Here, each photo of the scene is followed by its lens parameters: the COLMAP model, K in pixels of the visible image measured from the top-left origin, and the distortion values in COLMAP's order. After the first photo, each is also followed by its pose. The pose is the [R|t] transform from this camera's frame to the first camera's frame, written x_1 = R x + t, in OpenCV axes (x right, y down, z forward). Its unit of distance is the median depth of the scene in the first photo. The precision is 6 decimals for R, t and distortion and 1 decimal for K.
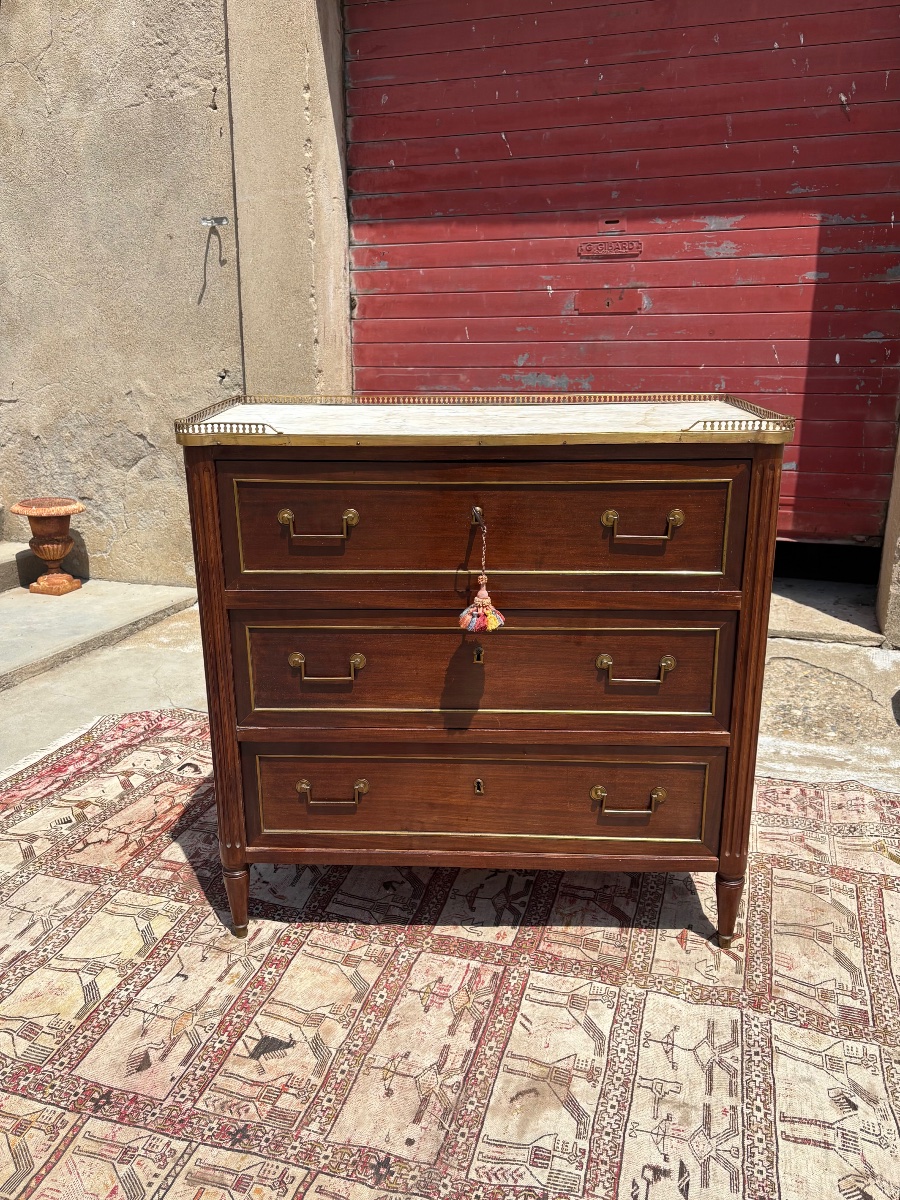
lens RADIAL K [[946.4, 0, 446.9], [0, 946.4, 609.1], [0, 0, 1]] dist [0.038318, -0.033276]
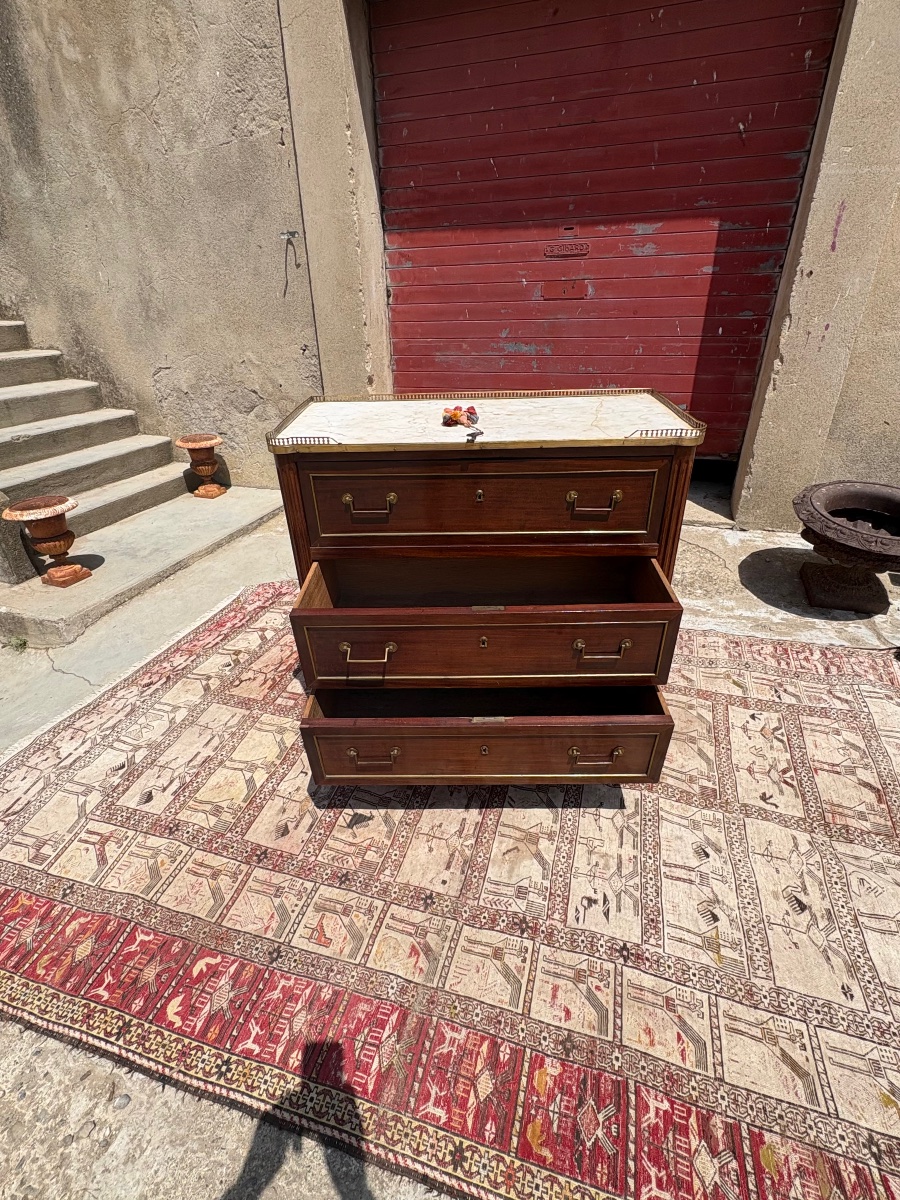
lens RADIAL K [[563.1, 0, 450.9], [0, 563.1, 601.6], [0, 0, 1]] dist [0.000237, 0.000601]
pose [[0.999761, -0.018399, -0.011820, -0.004489], [0.020615, 0.973288, 0.228662, -0.126399], [0.007297, -0.228851, 0.973434, 0.112788]]
